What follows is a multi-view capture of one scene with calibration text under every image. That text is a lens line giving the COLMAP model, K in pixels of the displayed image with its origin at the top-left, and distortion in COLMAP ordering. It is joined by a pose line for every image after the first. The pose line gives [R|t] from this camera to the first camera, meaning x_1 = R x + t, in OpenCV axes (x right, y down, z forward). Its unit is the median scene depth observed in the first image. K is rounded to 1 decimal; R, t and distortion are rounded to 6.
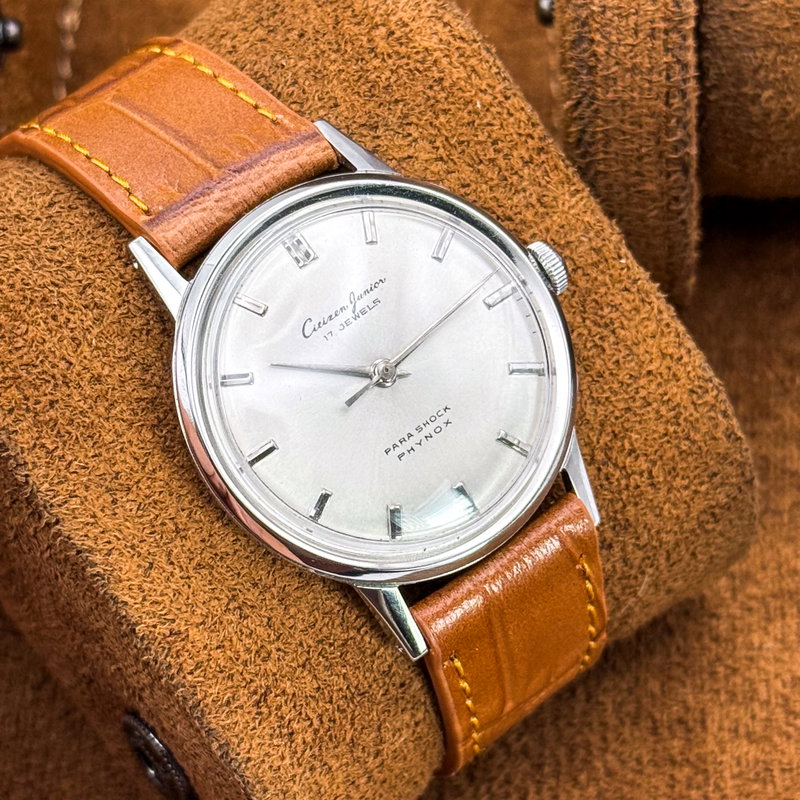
lens RADIAL K [[2581.1, 0, 400.0], [0, 2581.1, 400.0], [0, 0, 1]] dist [0.016537, -0.193056]
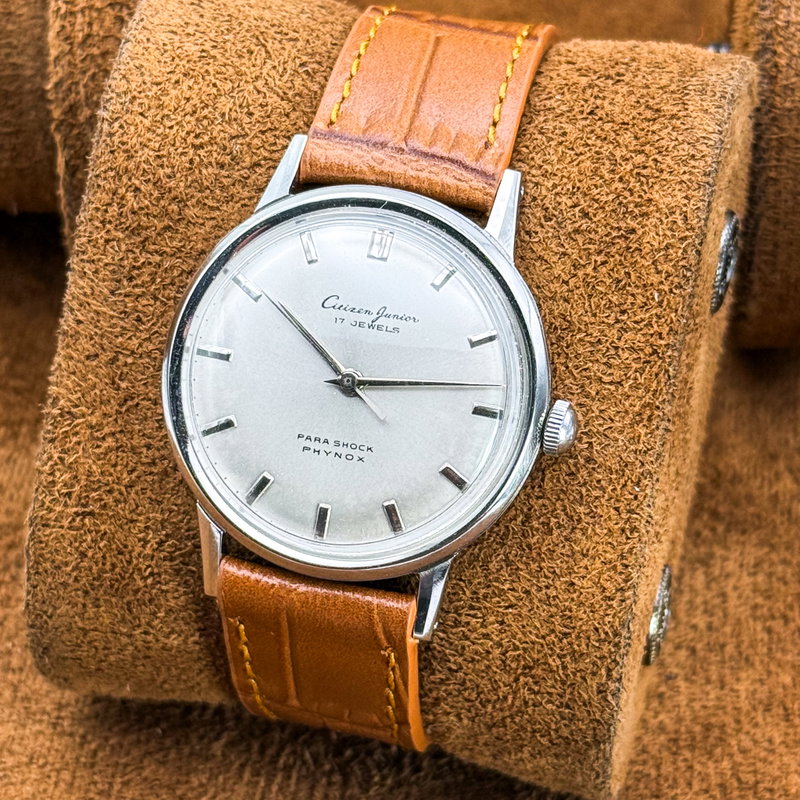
lens RADIAL K [[2581.1, 0, 400.0], [0, 2581.1, 400.0], [0, 0, 1]] dist [0.016537, -0.193056]
pose [[0.575583, 0.700684, -0.421599, 0.454619], [-0.656889, 0.703237, 0.271948, -0.305389], [0.487033, 0.120415, 0.865043, 0.095282]]
